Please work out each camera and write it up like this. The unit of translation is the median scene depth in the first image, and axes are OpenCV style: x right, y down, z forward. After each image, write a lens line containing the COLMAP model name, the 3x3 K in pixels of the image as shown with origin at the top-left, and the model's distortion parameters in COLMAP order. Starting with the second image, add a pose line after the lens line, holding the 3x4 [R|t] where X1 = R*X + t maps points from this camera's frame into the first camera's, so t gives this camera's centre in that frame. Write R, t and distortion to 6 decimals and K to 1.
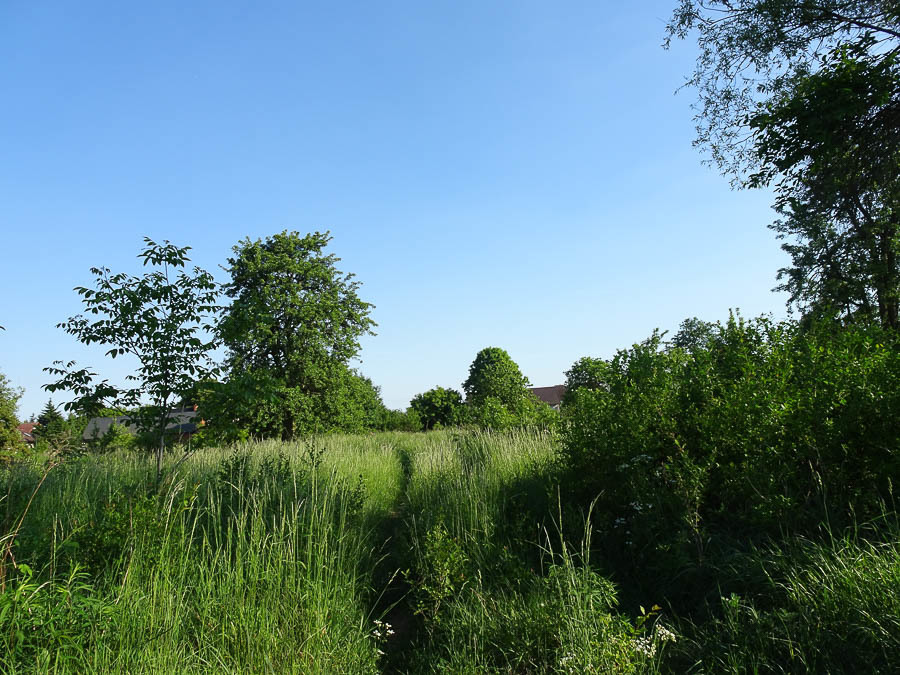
lens RADIAL K [[639.8, 0, 453.1], [0, 639.8, 341.8], [0, 0, 1]] dist [0.012462, -0.007517]
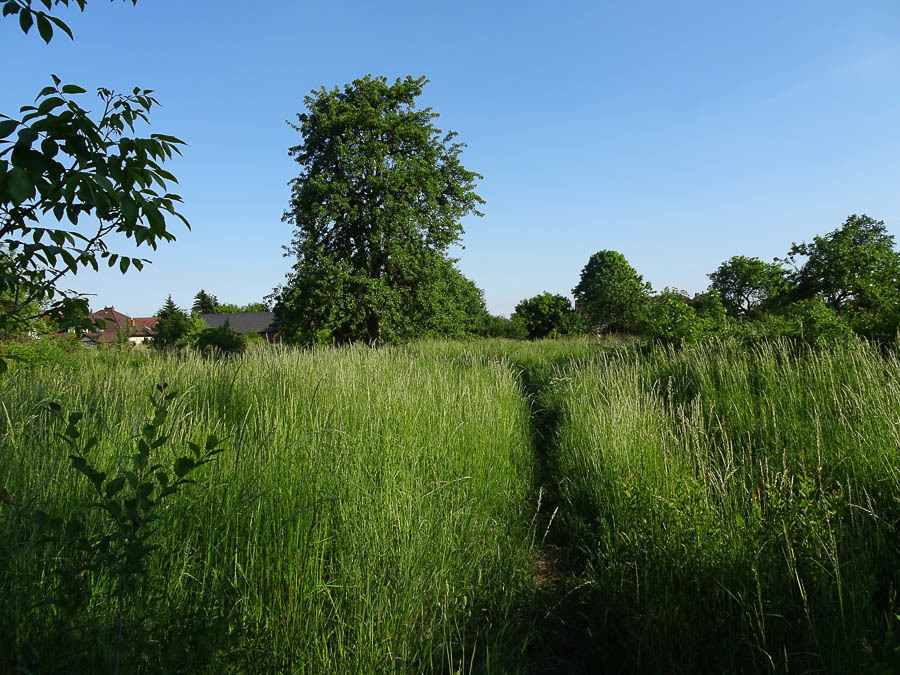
lens RADIAL K [[639.8, 0, 453.1], [0, 639.8, 341.8], [0, 0, 1]] dist [0.012462, -0.007517]
pose [[0.987055, 0.036848, -0.156089, -0.029270], [-0.013989, 0.989321, 0.145082, 0.029601], [0.159768, -0.141020, 0.977030, 0.214178]]
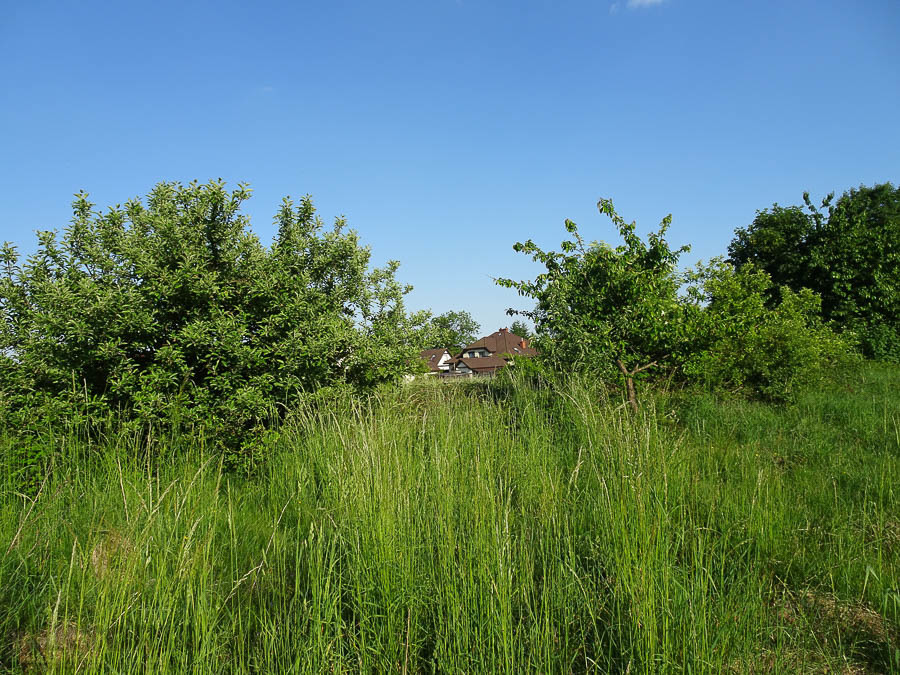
lens RADIAL K [[639.8, 0, 453.1], [0, 639.8, 341.8], [0, 0, 1]] dist [0.012462, -0.007517]
pose [[0.635456, -0.012694, -0.772033, -0.143027], [0.116153, 0.990059, 0.079326, 0.181782], [0.763351, -0.140082, 0.630613, 1.298513]]
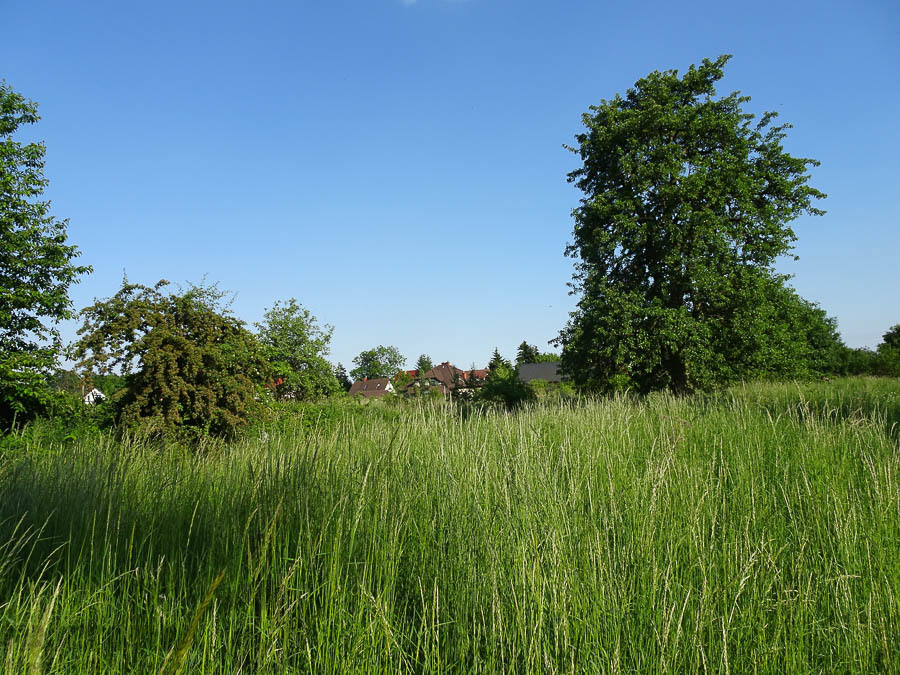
lens RADIAL K [[639.8, 0, 453.1], [0, 639.8, 341.8], [0, 0, 1]] dist [0.012462, -0.007517]
pose [[0.794737, -0.037729, -0.605780, -0.039097], [0.089483, 0.994443, 0.055459, 0.043826], [0.600321, -0.098282, 0.793697, 0.325673]]
